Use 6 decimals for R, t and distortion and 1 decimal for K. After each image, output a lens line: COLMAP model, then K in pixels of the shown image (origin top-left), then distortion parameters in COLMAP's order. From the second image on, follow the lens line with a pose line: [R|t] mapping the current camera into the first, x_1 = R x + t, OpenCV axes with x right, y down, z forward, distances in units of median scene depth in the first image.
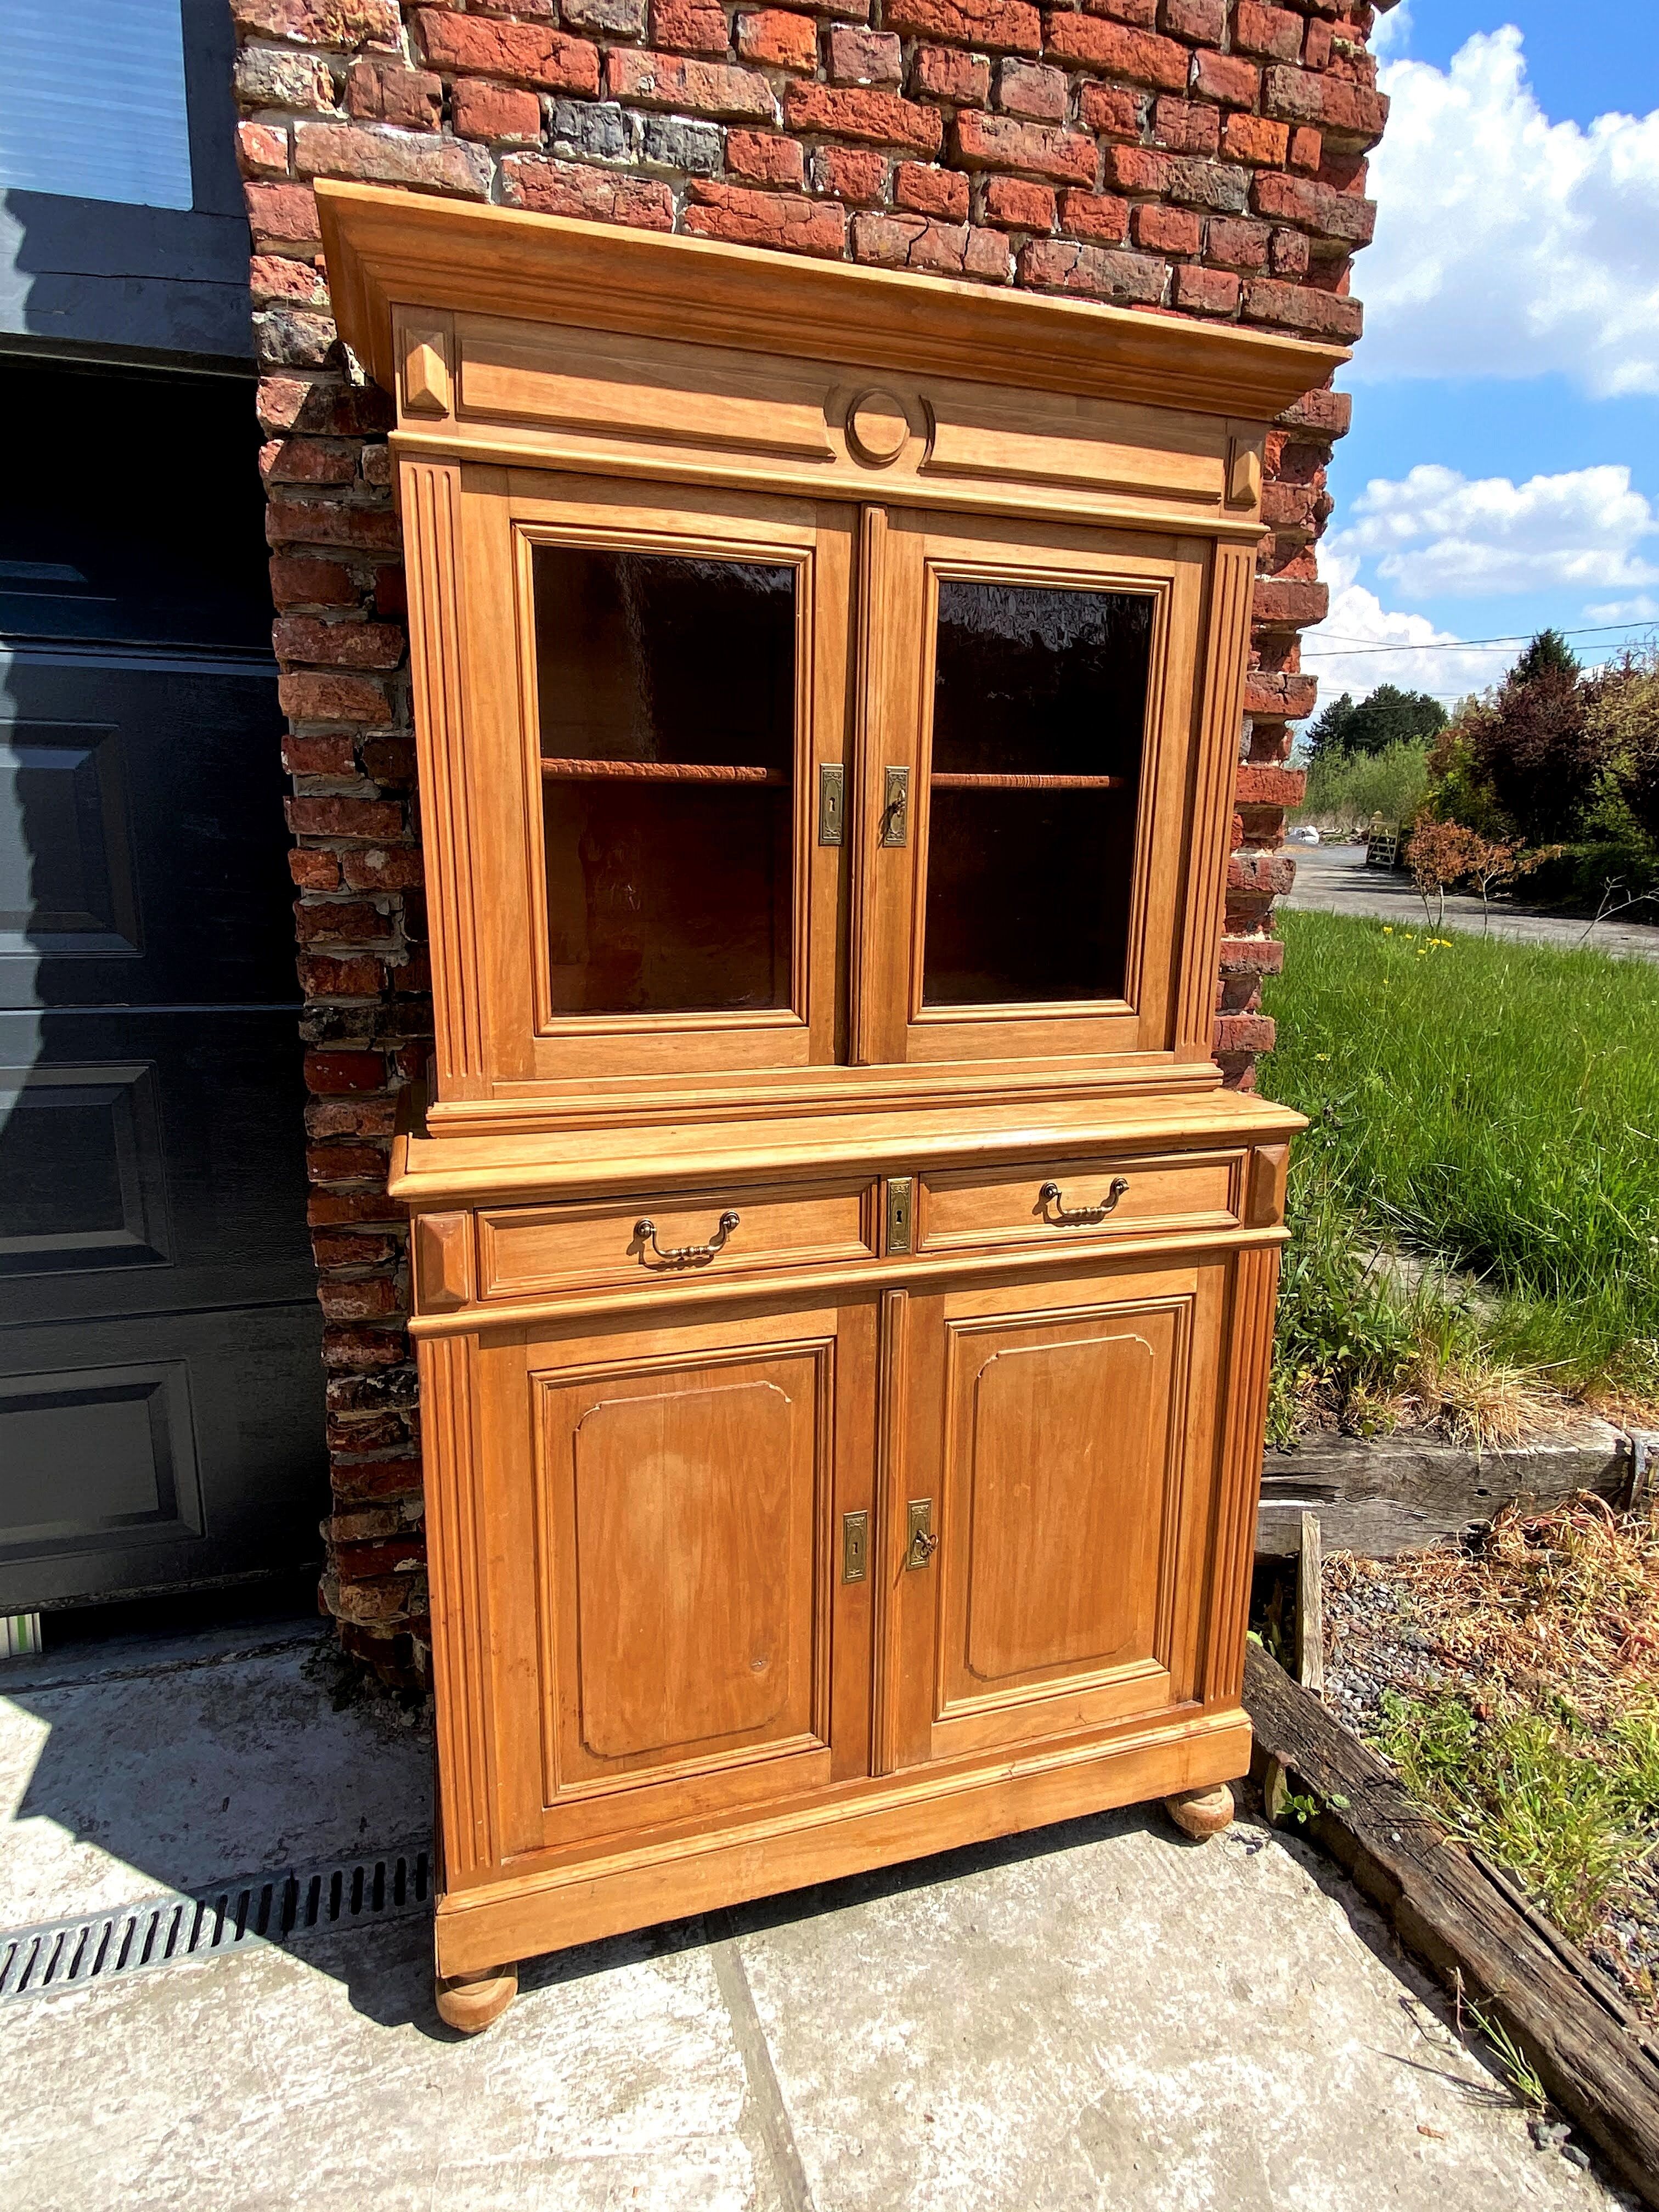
lens RADIAL K [[1233.1, 0, 837.2], [0, 1233.1, 1098.5], [0, 0, 1]] dist [0.027355, -0.025881]
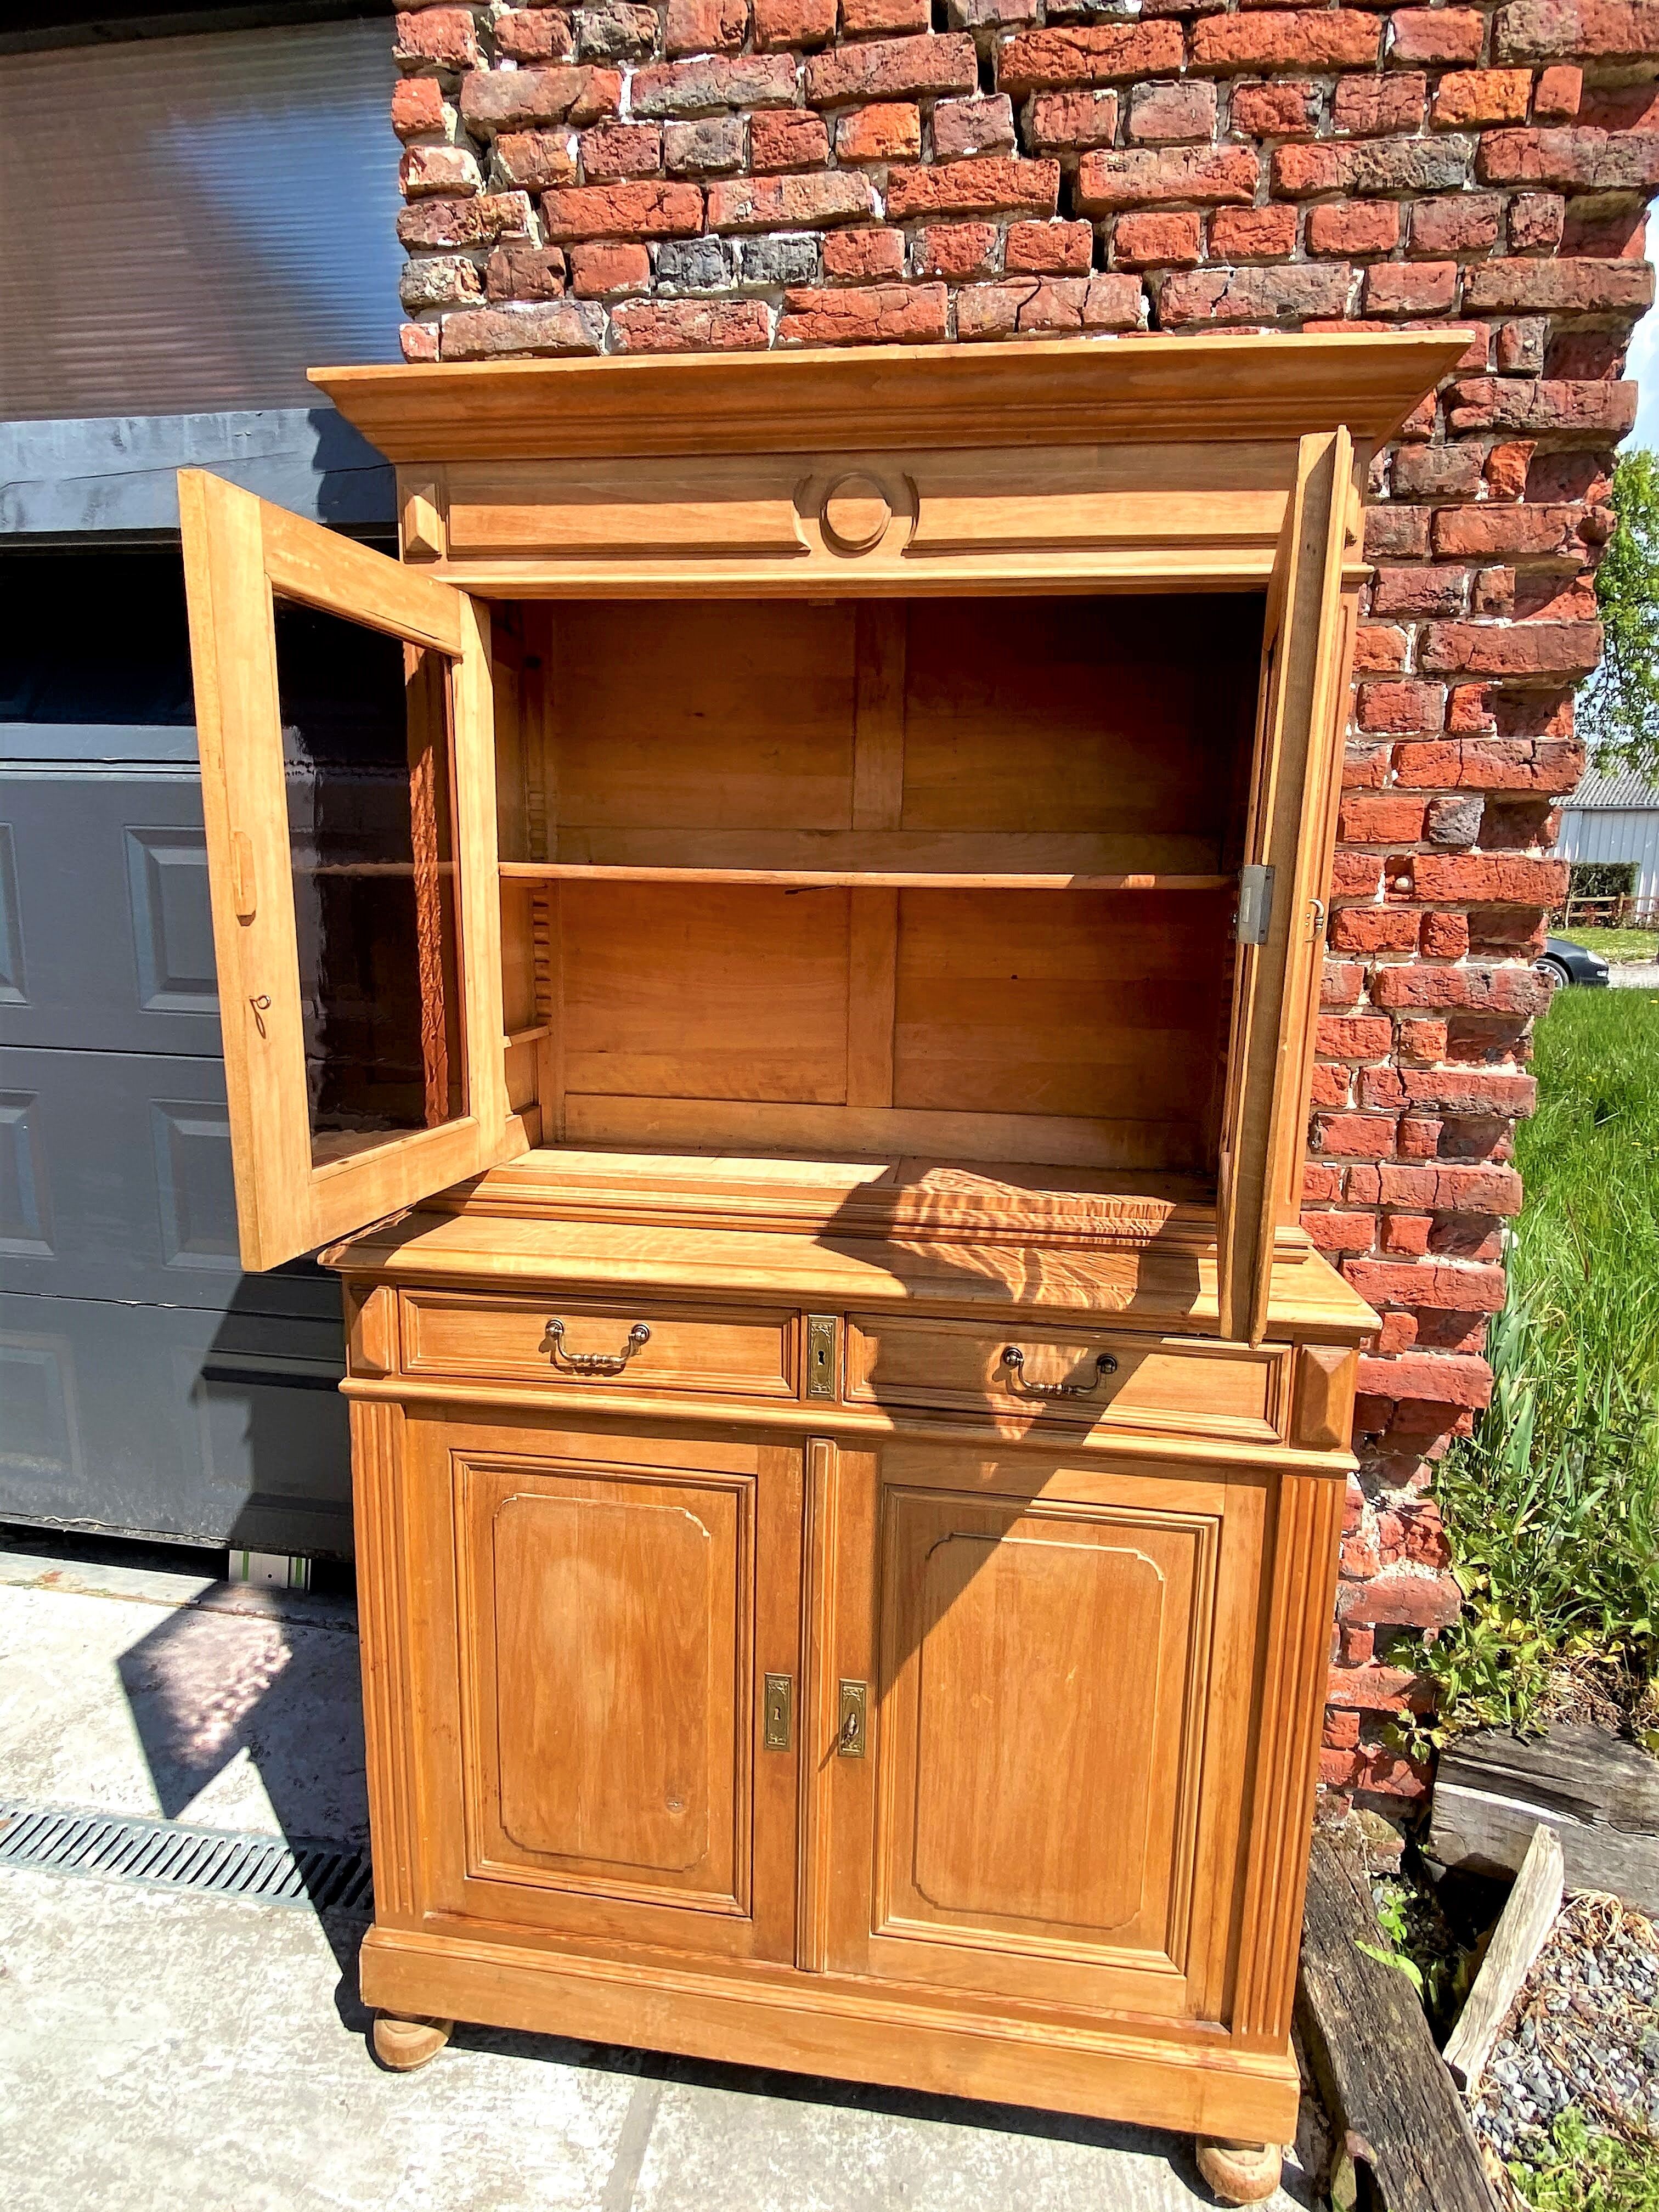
lens RADIAL K [[1194.9, 0, 833.9], [0, 1194.9, 1098.3], [0, 0, 1]] dist [0.014966, -0.017576]
pose [[0.900250, 0.078373, -0.428261, 0.399126], [-0.099525, 0.994664, -0.027187, -0.068523], [0.423845, 0.067097, 0.903246, 0.188405]]
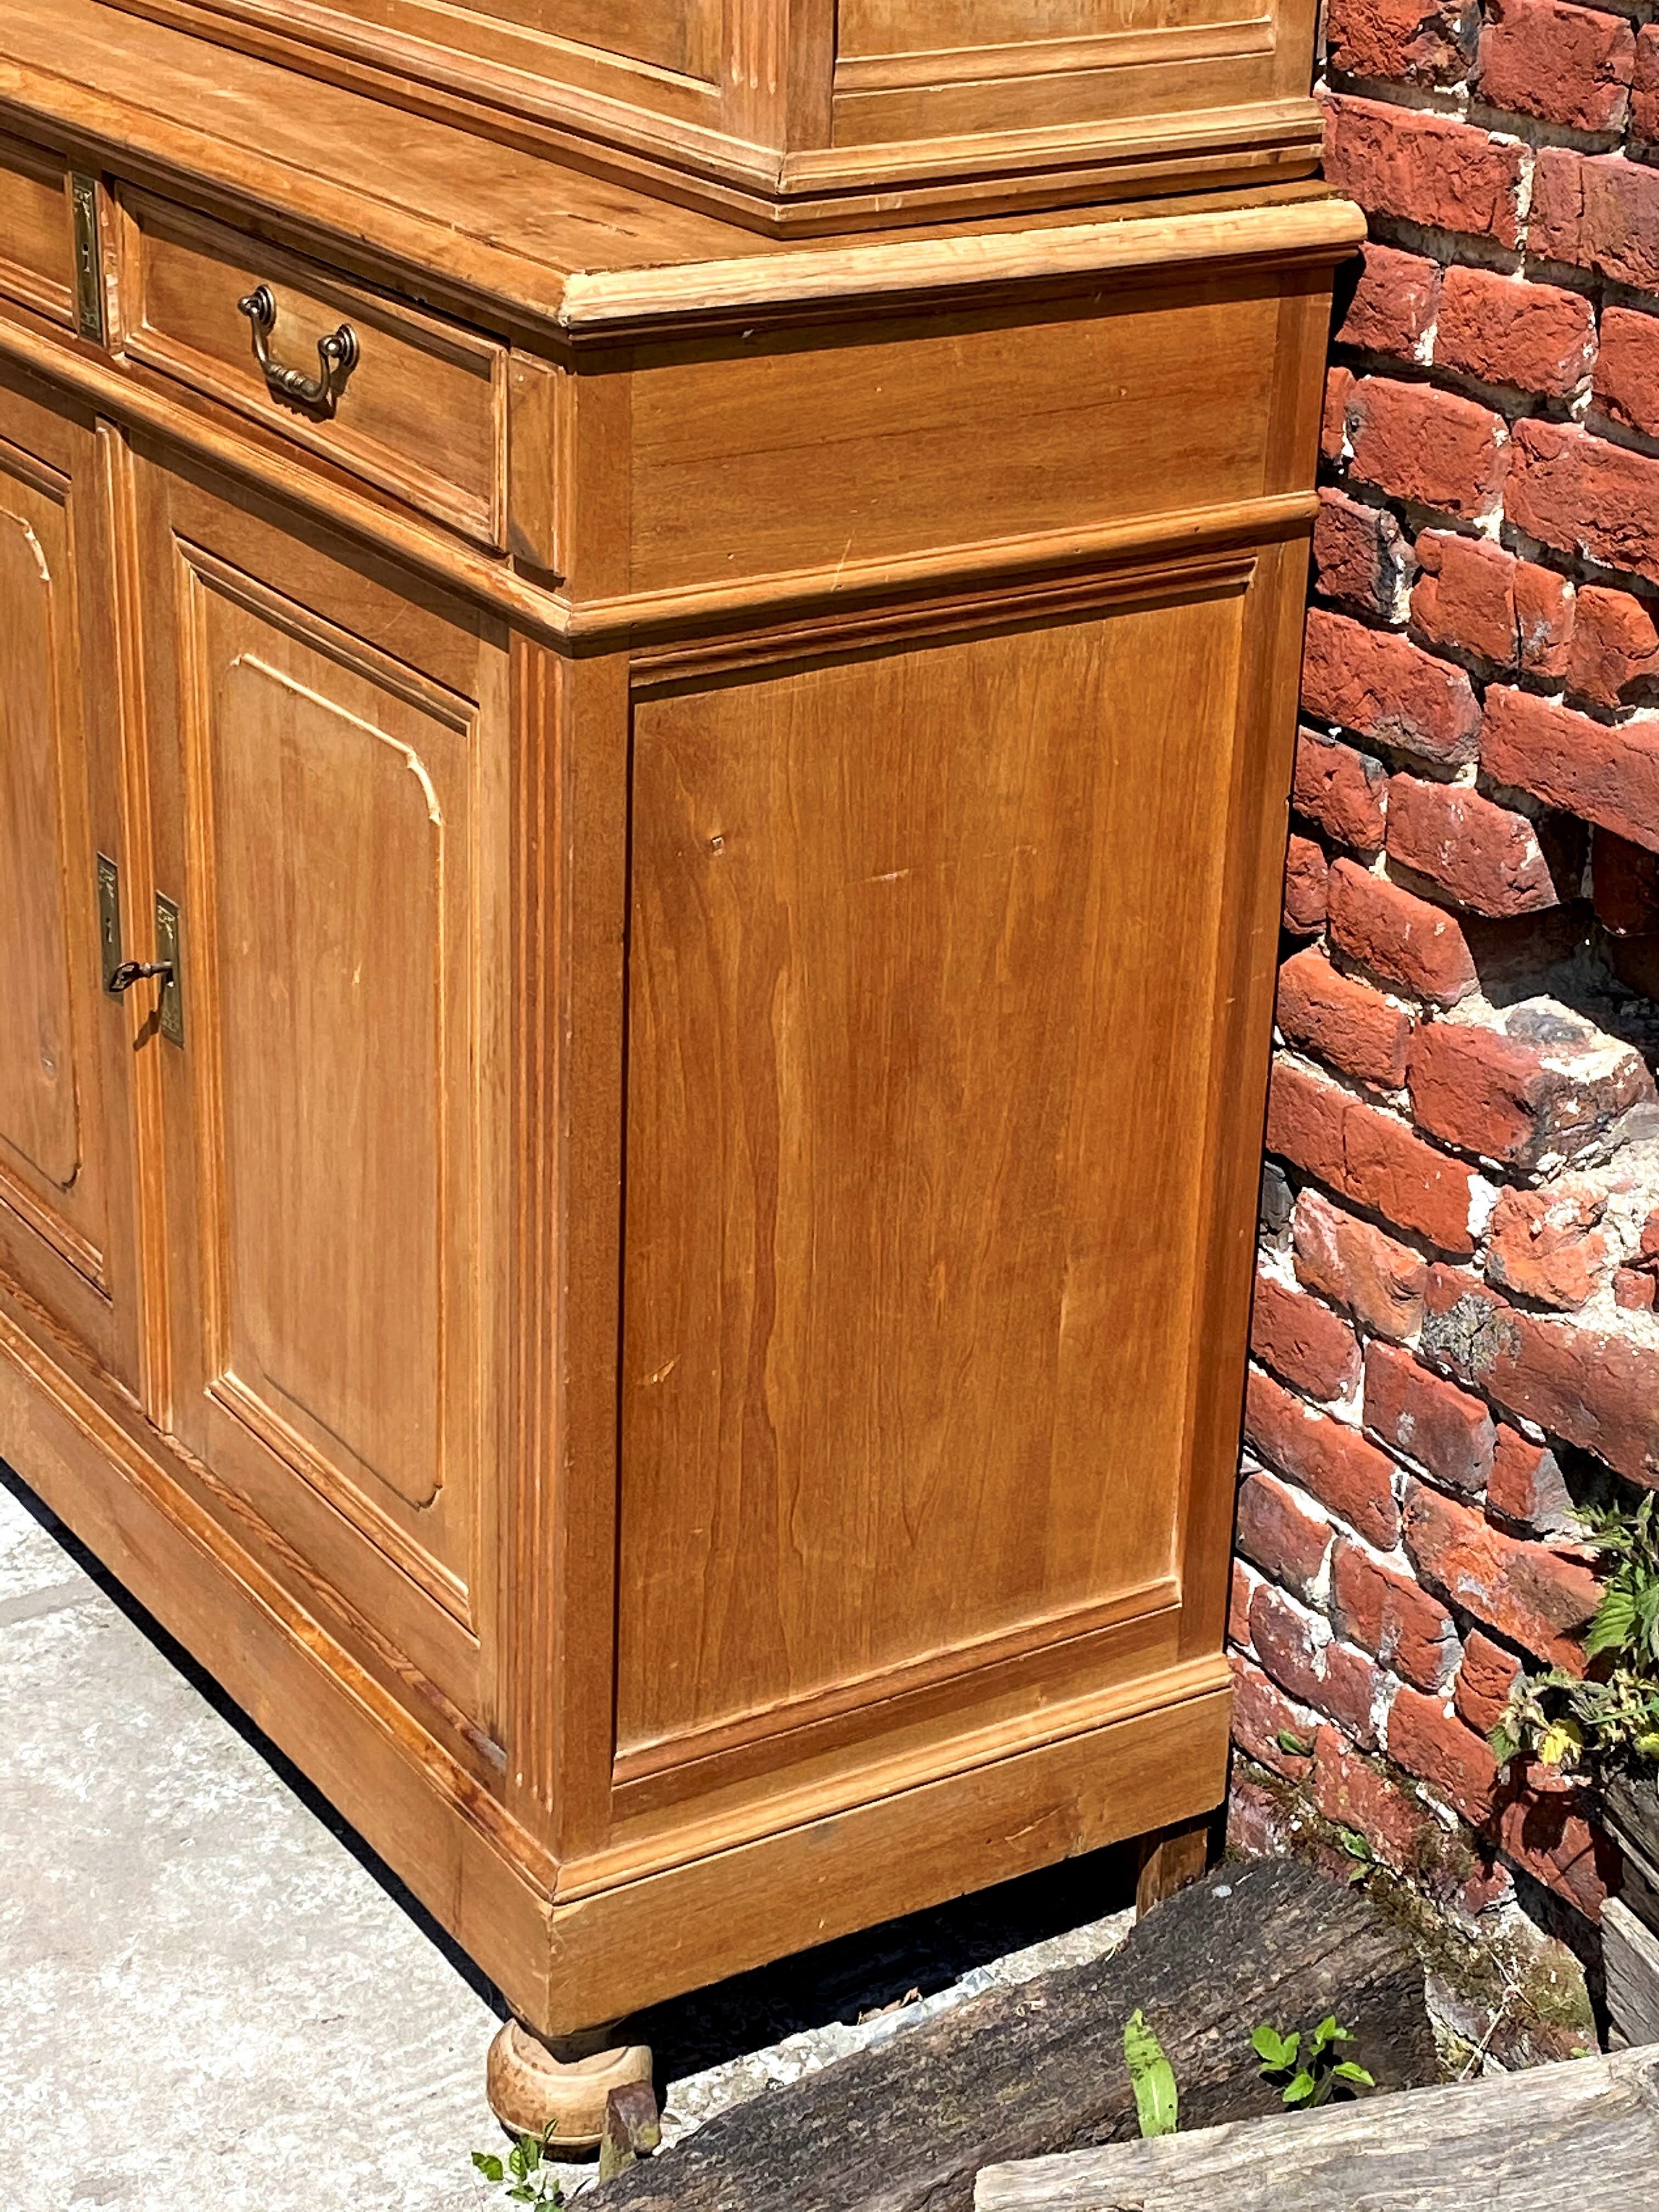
lens RADIAL K [[4117.4, 0, 822.4], [0, 4117.4, 1082.9], [0, 0, 1]] dist [0.143705, 0.000000]
pose [[0.263495, 0.377482, -0.887737, 1.622404], [-0.225312, 0.918888, 0.323852, -0.190961], [0.937979, 0.114684, 0.327174, 0.733797]]
